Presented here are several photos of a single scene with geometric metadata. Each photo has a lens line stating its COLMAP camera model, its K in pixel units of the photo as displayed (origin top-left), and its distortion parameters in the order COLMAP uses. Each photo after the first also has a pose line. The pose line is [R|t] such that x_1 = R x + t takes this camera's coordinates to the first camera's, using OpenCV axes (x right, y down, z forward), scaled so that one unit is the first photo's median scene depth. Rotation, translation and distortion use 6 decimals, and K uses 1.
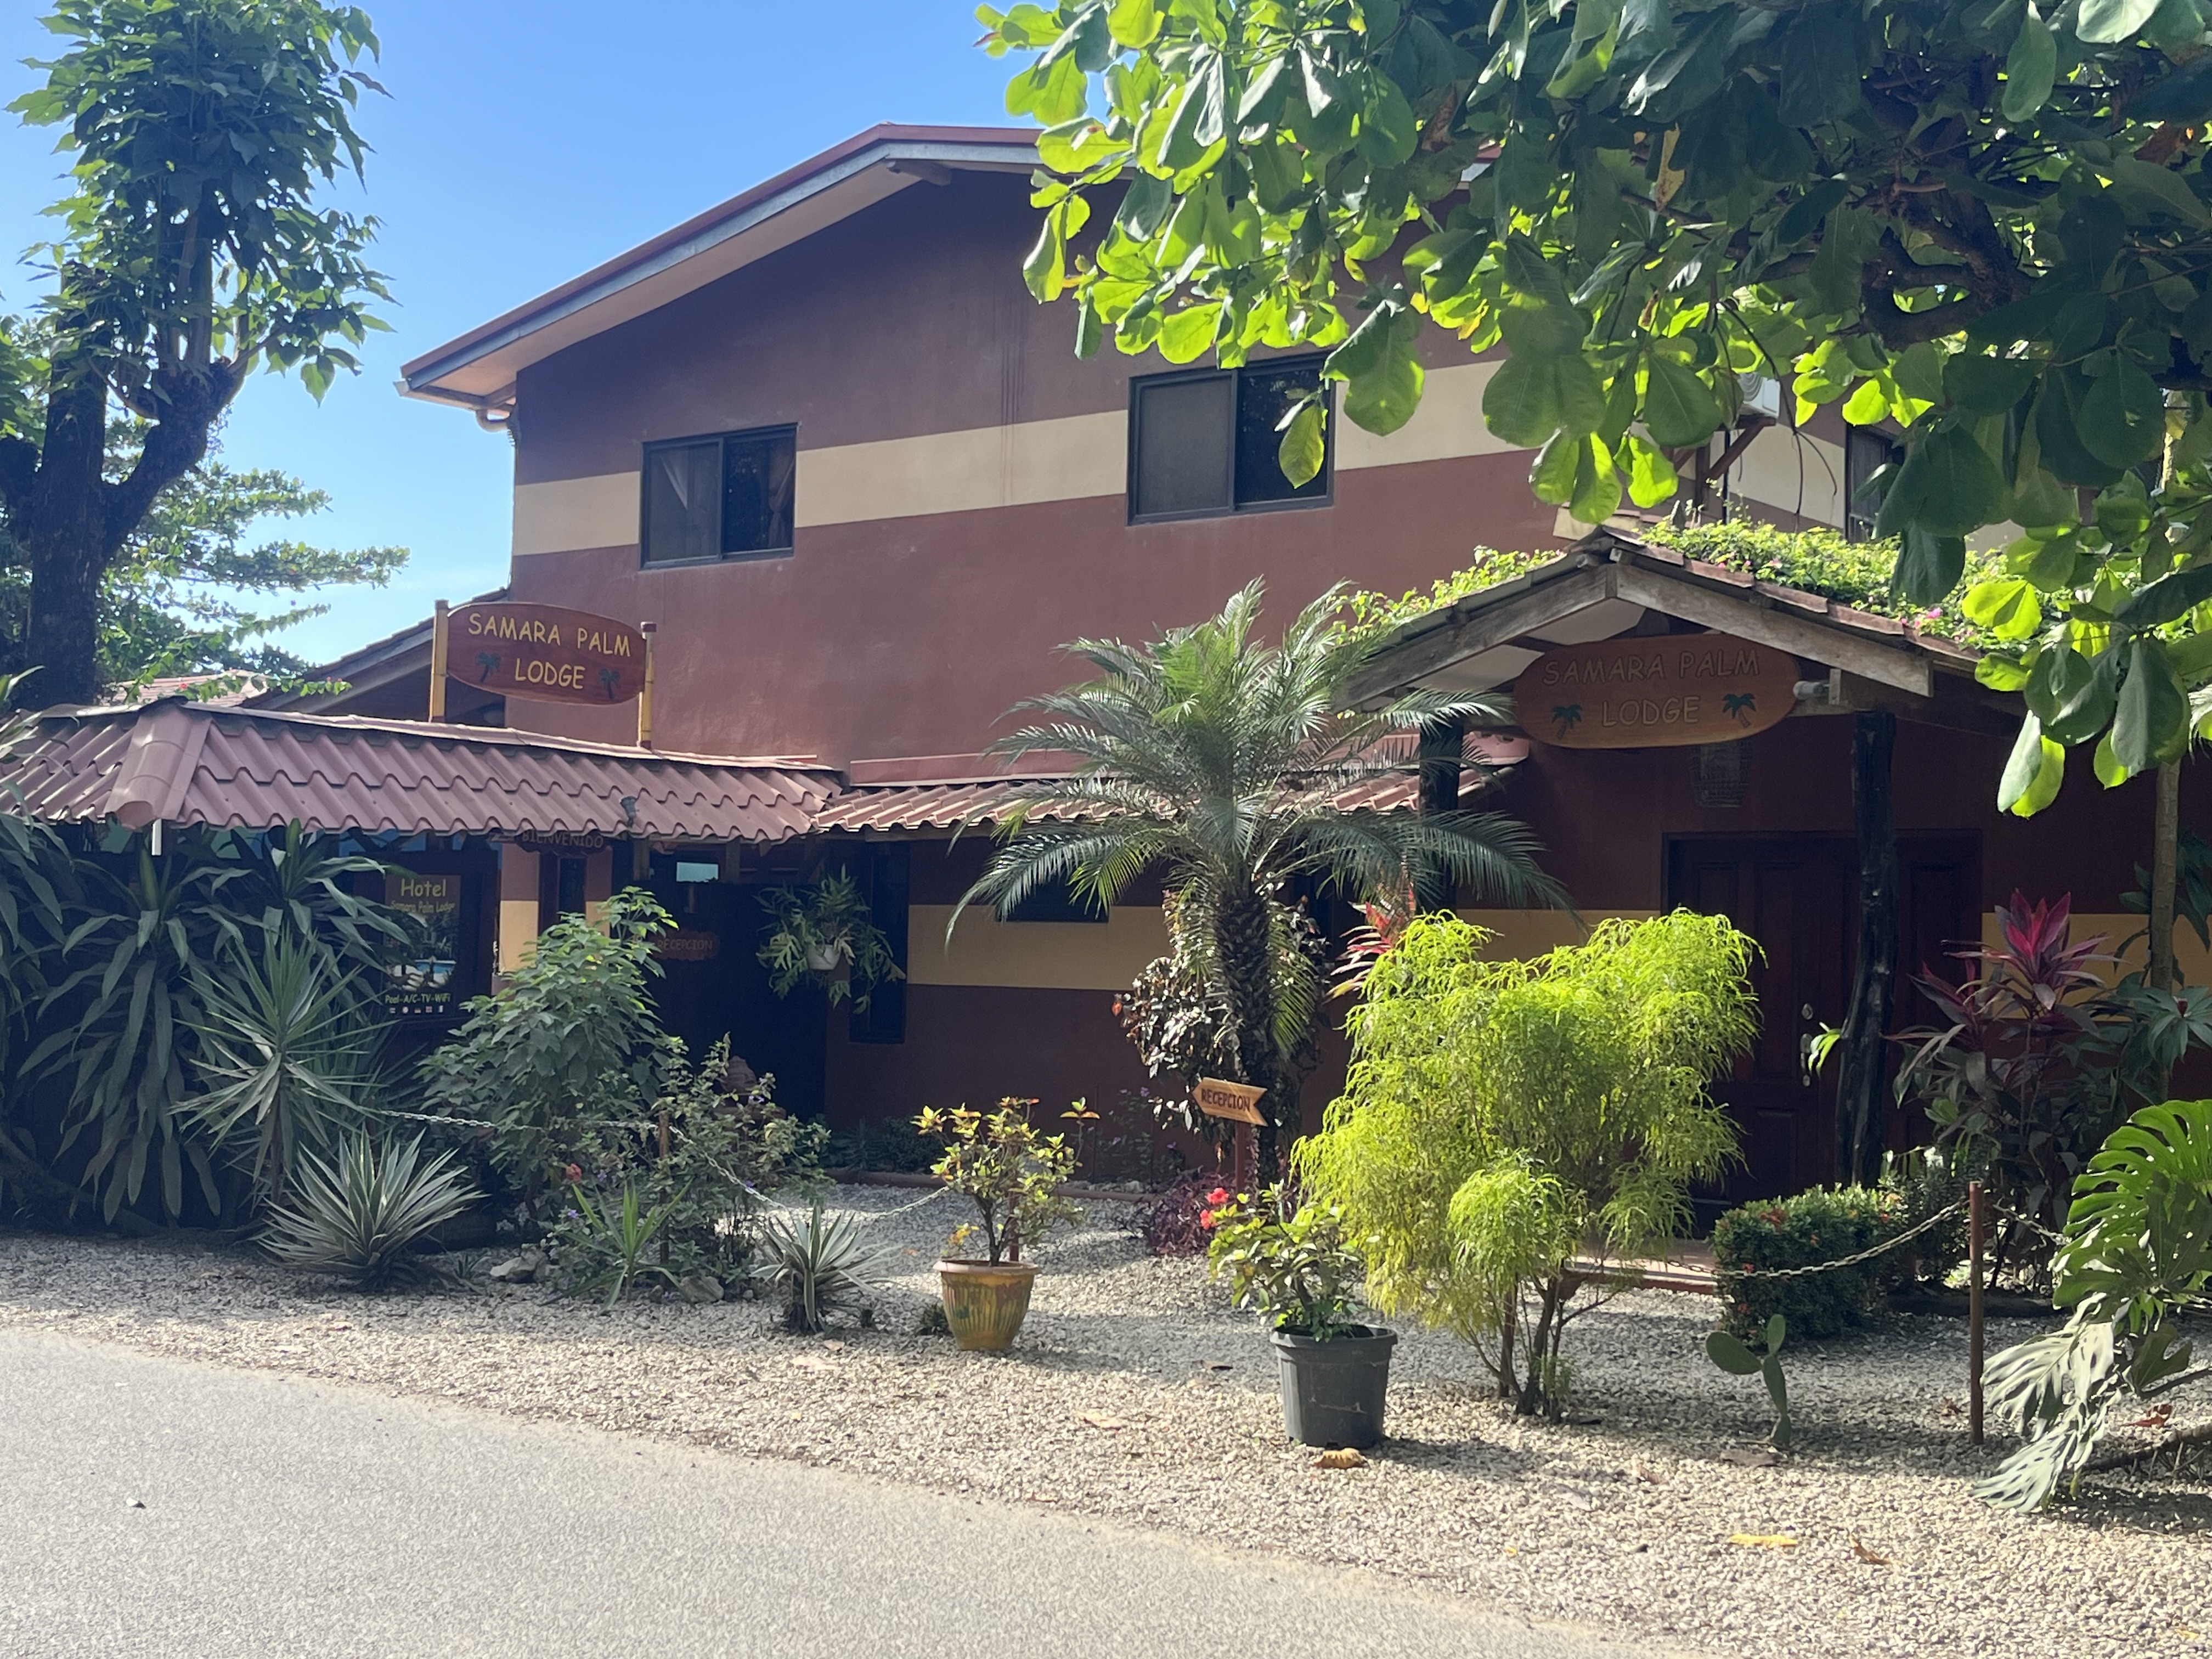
lens RADIAL K [[2704.7, 0, 1106.0], [0, 2704.7, 829.5], [0, 0, 1]] dist [0.009944, 0.002097]
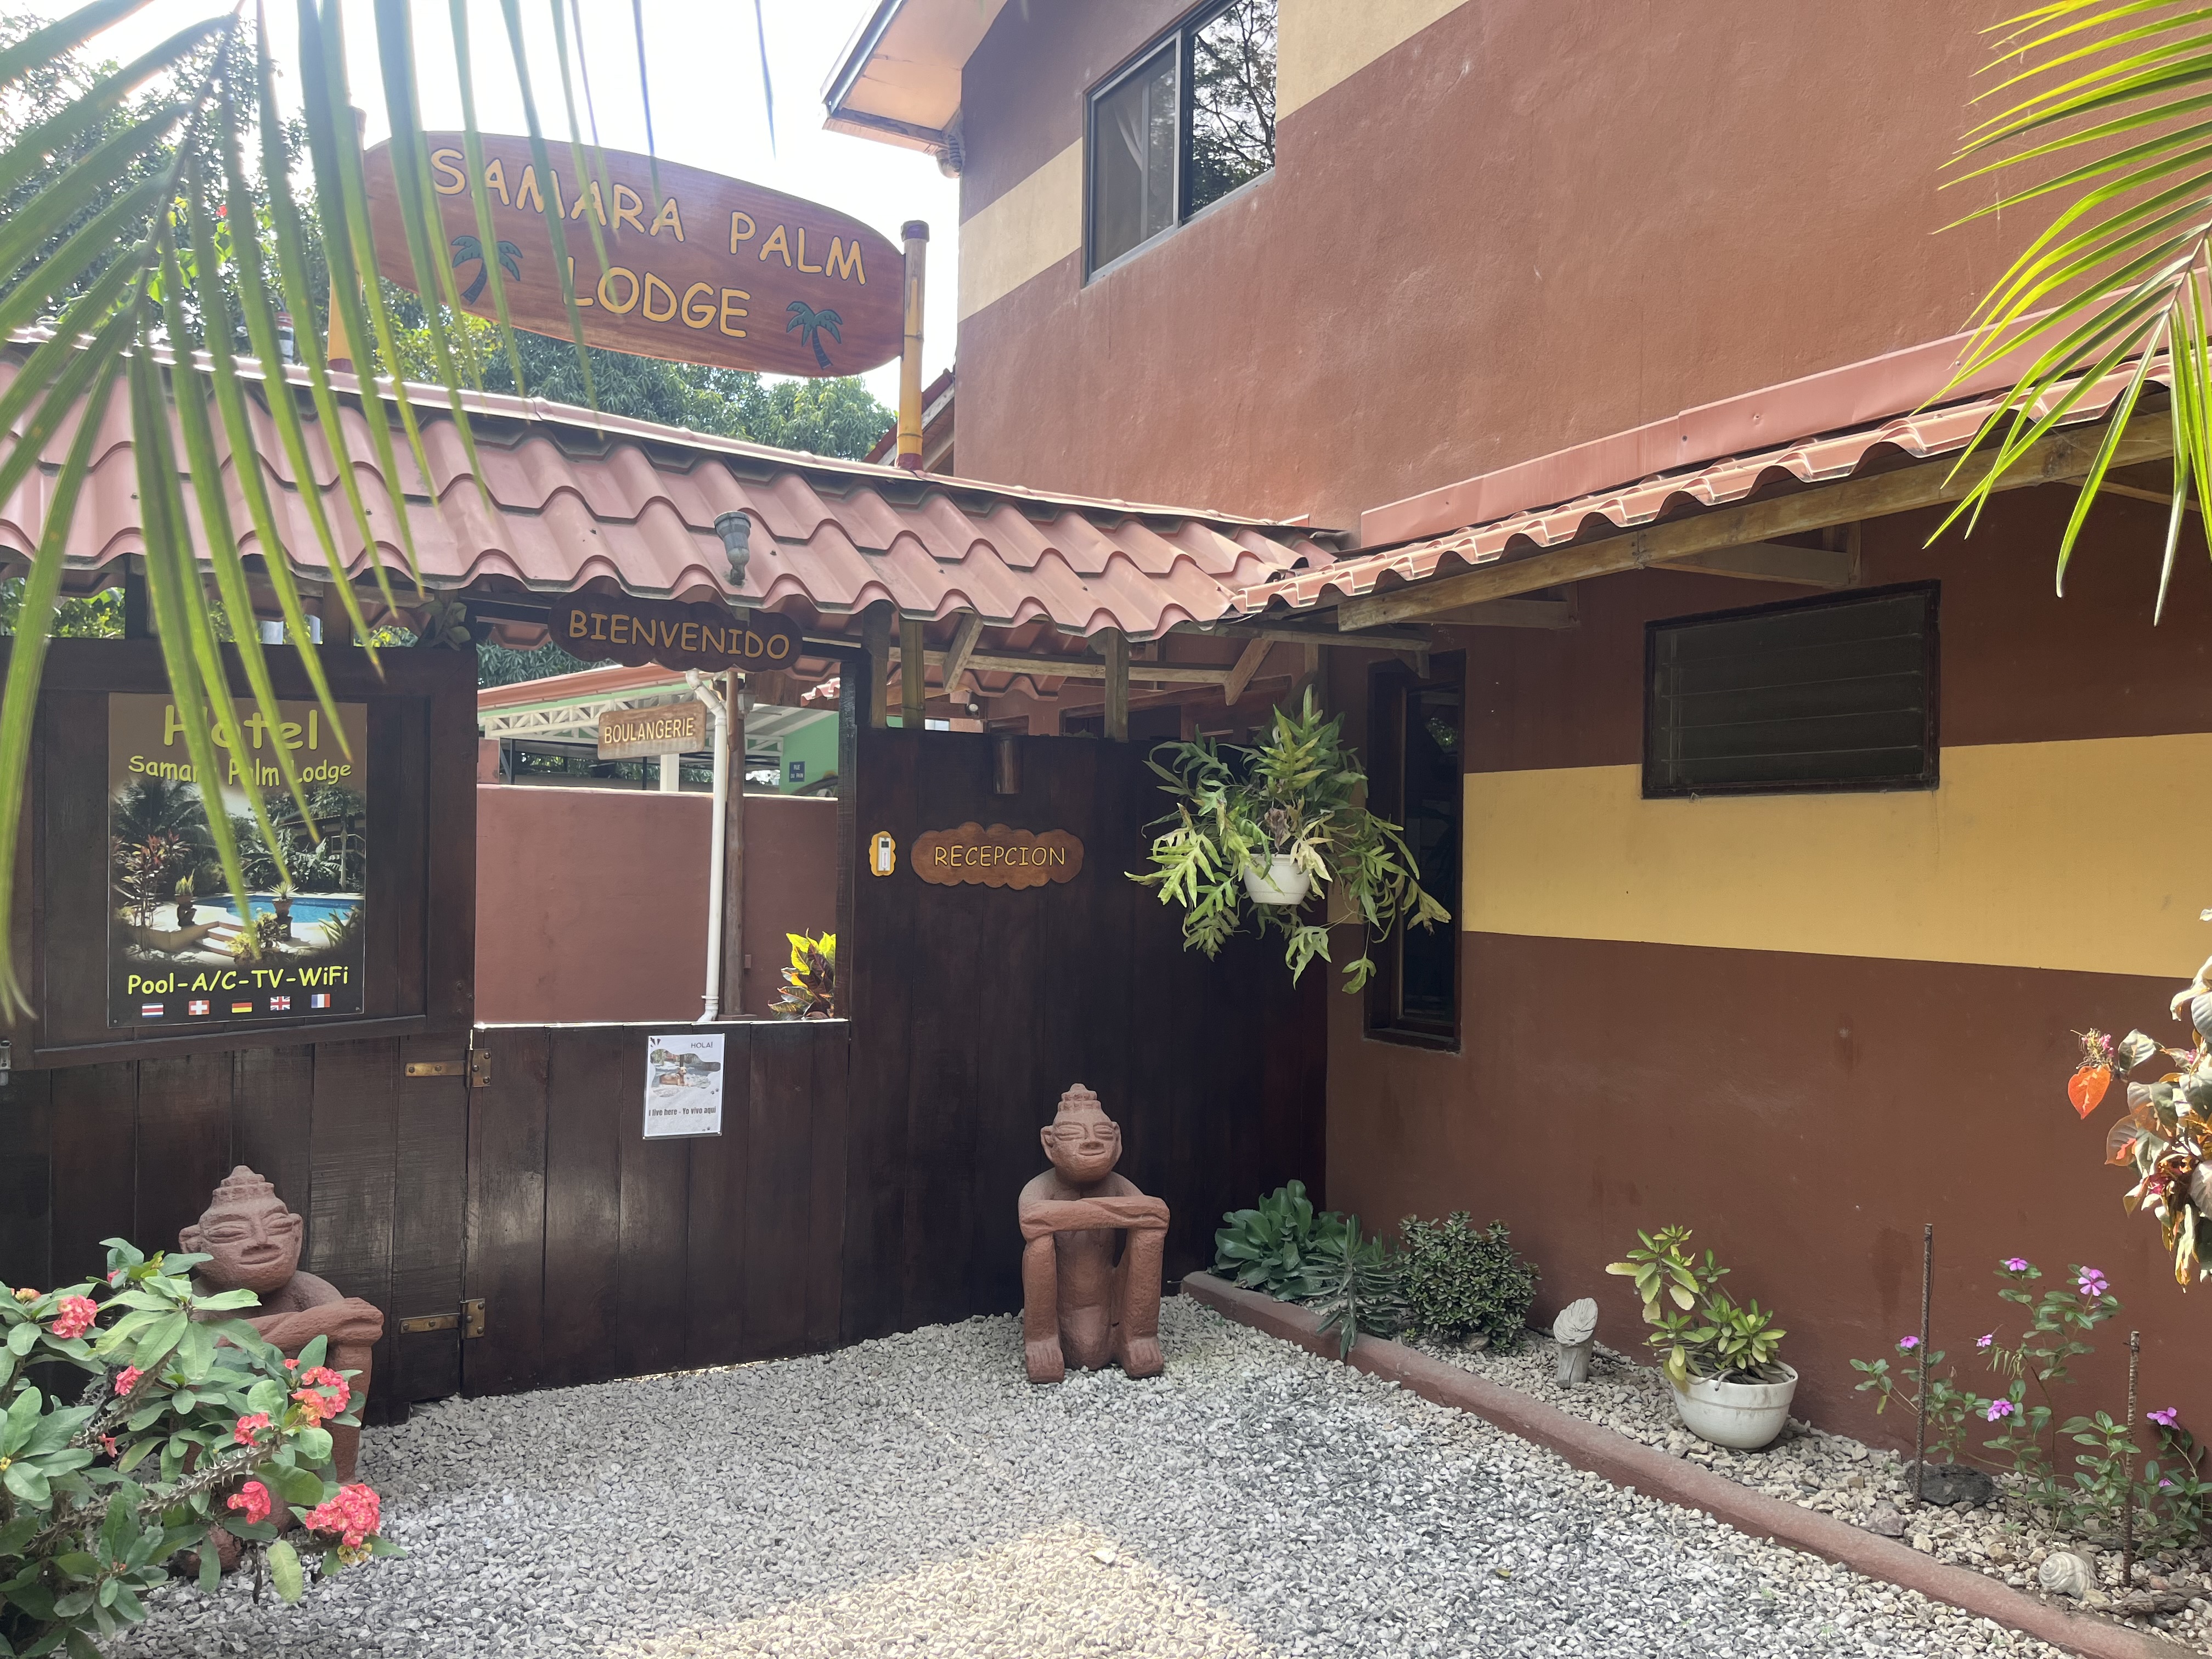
lens RADIAL K [[1672.7, 0, 1111.1], [0, 1672.7, 783.3], [0, 0, 1]] dist [0.044165, -0.086949]
pose [[0.925446, -0.024824, -0.378066, -0.017833], [0.022601, 0.999691, -0.010317, 0.032767], [0.378205, 0.001003, 0.925721, 0.719109]]
